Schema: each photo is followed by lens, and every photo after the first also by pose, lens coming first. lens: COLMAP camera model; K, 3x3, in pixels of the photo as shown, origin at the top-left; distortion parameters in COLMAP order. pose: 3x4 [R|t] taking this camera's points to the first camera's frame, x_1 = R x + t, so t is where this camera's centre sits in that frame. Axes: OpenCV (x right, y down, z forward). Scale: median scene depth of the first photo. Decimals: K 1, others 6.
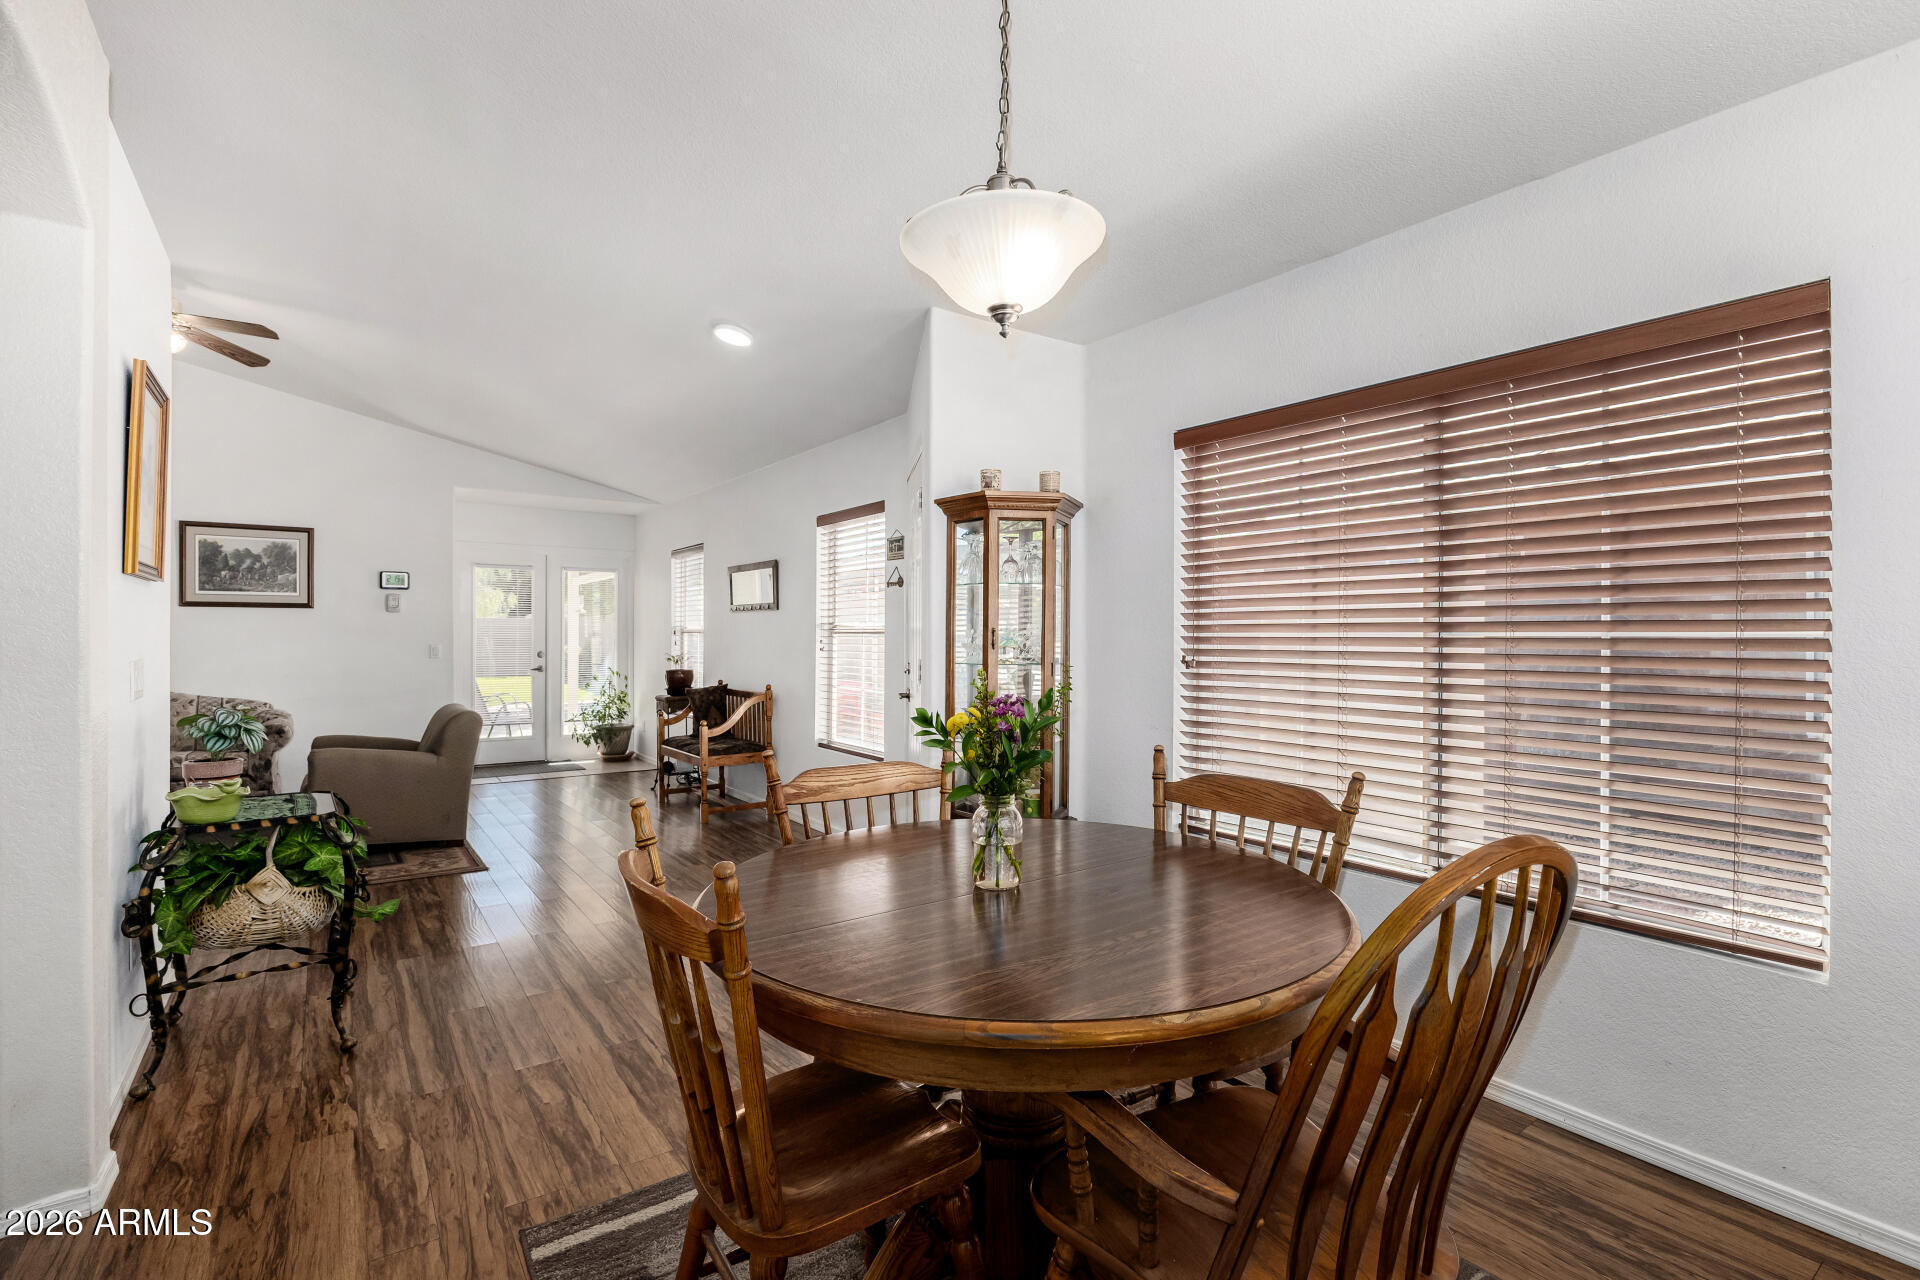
lens RADIAL K [[884.4, 0, 971.0], [0, 884.4, 636.1], [0, 0, 1]] dist [-0.017971, -0.000582]
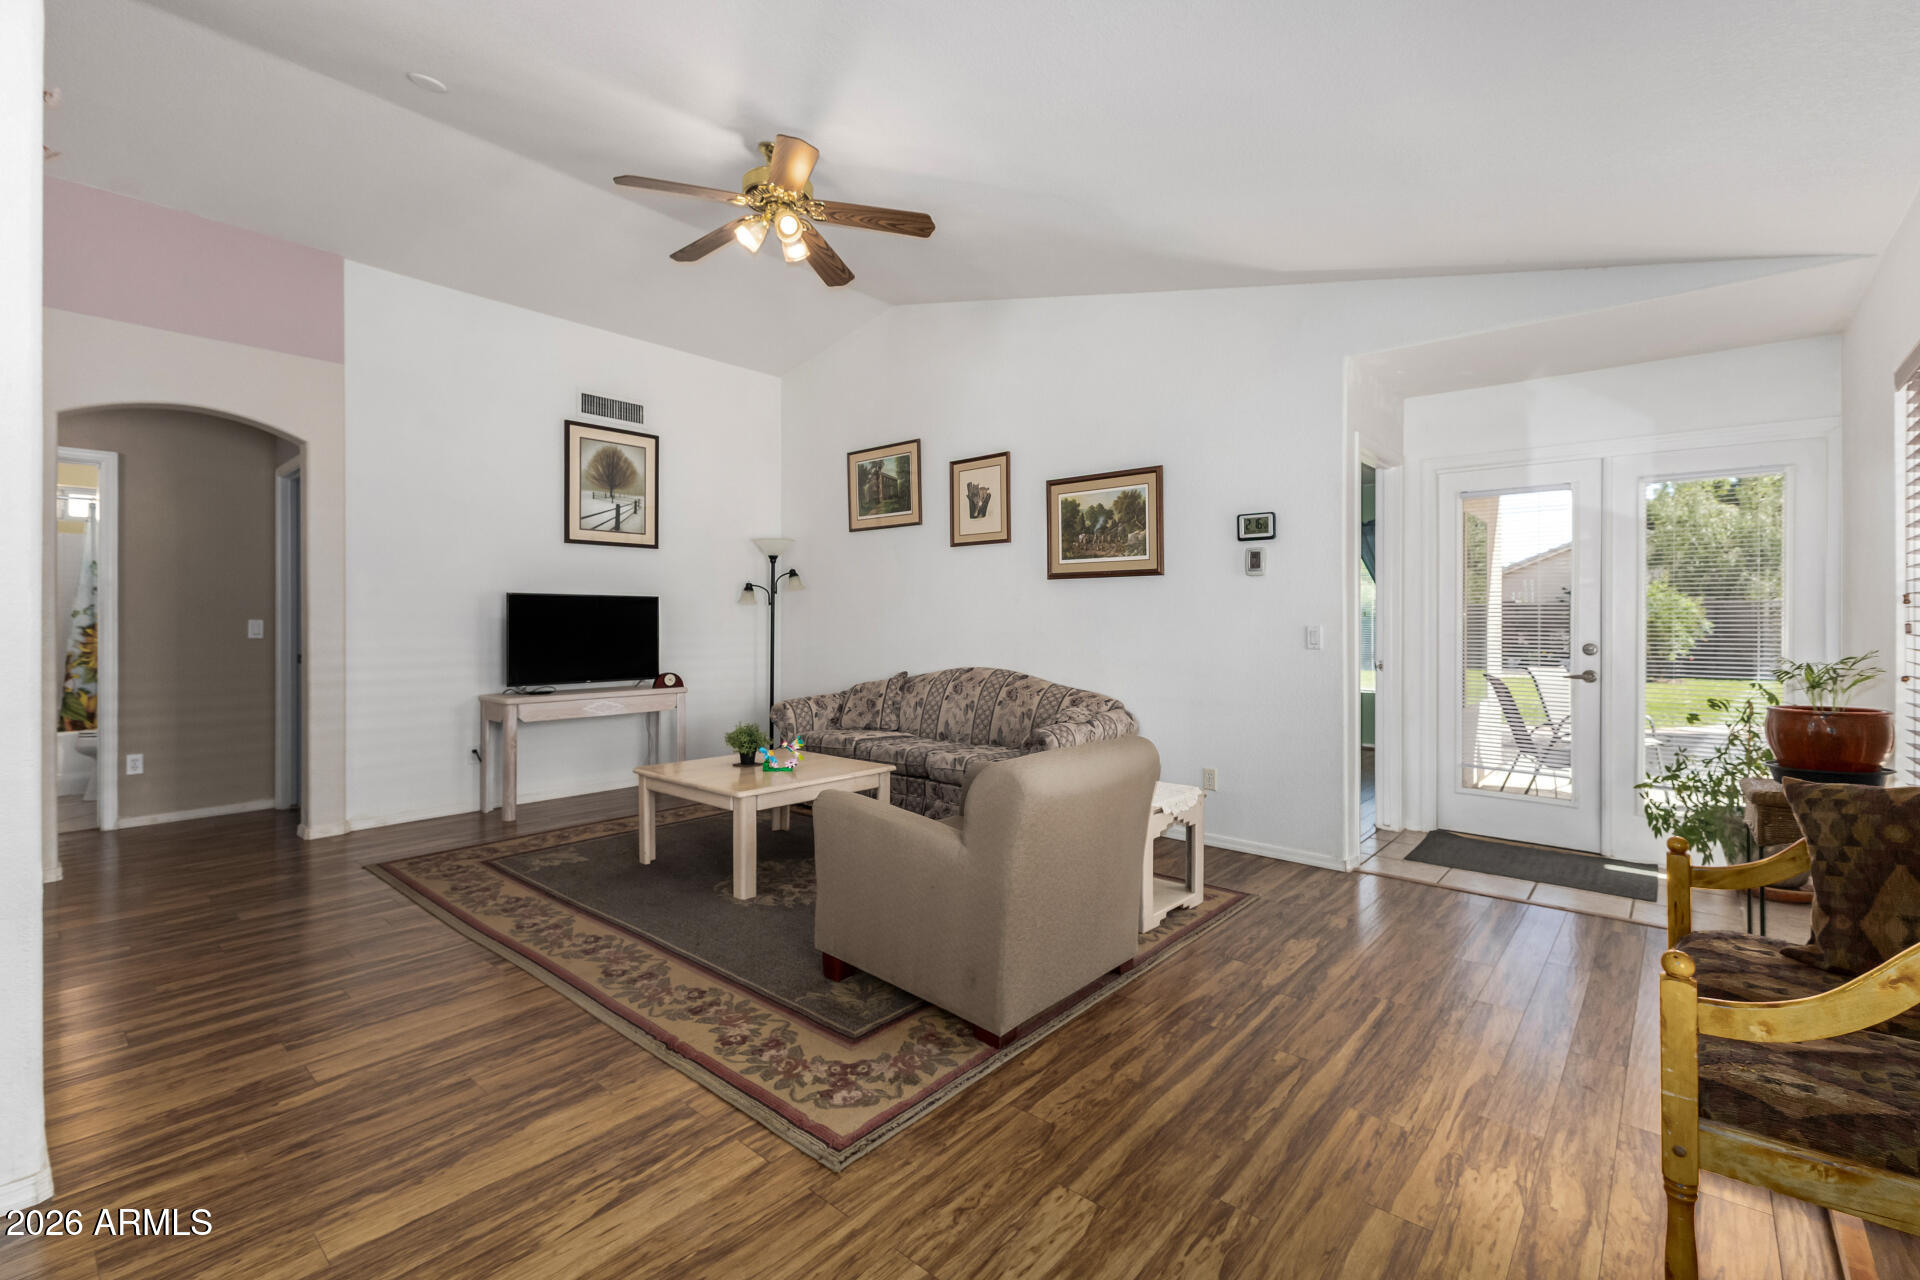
lens RADIAL K [[825.7, 0, 959.0], [0, 825.7, 612.1], [0, 0, 1]] dist [-0.004330, -0.000688]
pose [[0.272549, -0.012302, -0.962063, -0.140510], [-0.006565, 0.999871, -0.014645, 0.010544], [0.962120, 0.010308, 0.272433, 0.672326]]
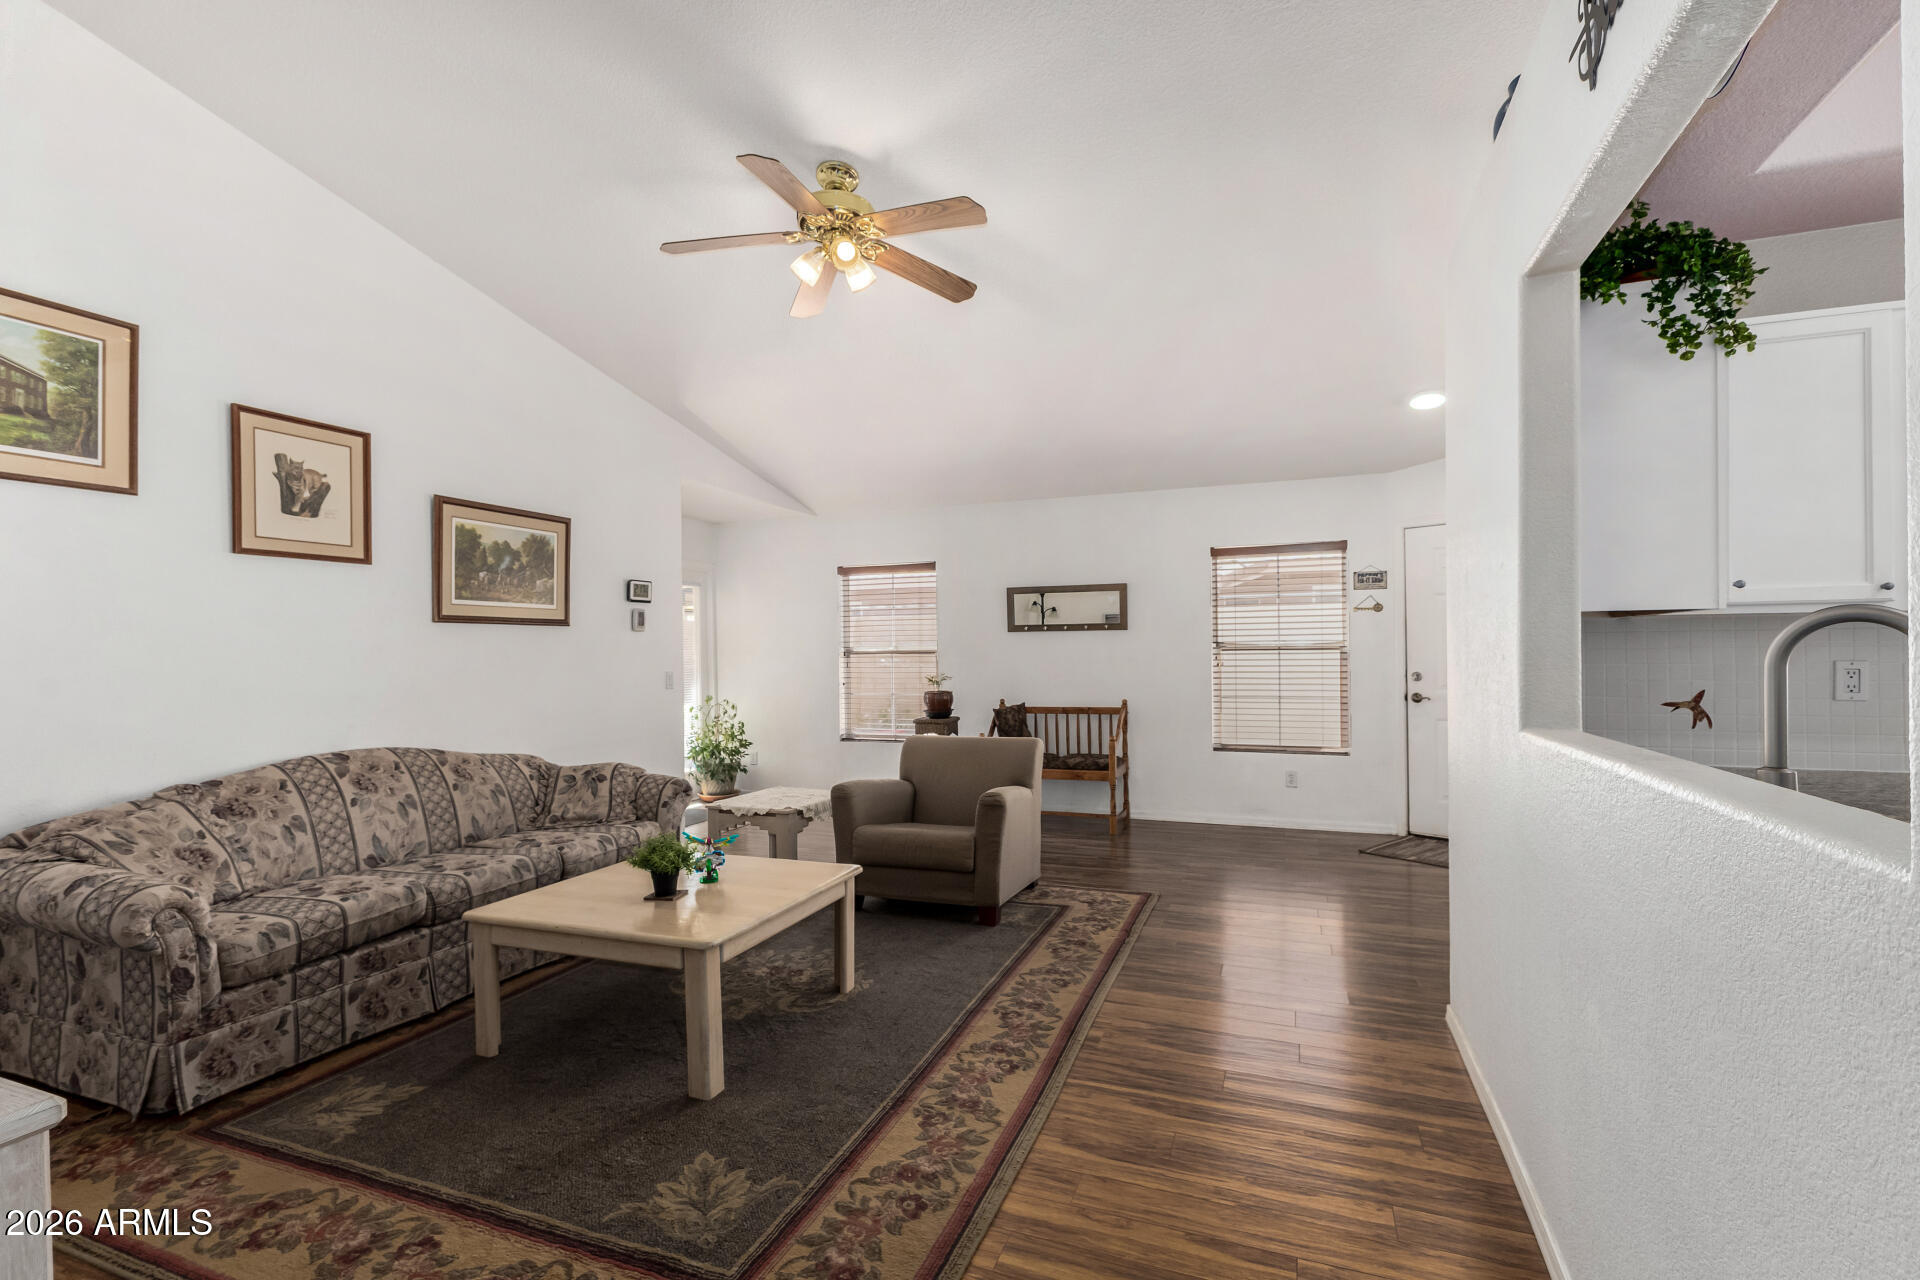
lens RADIAL K [[825.7, 0, 915.2], [0, 825.7, 647.1], [0, 0, 1]] dist [-0.004330, -0.000688]
pose [[0.851784, -0.011703, 0.523762, -0.898885], [0.020483, 0.999730, -0.010973, -0.000730], [-0.523492, 0.020075, 0.851794, 0.262098]]
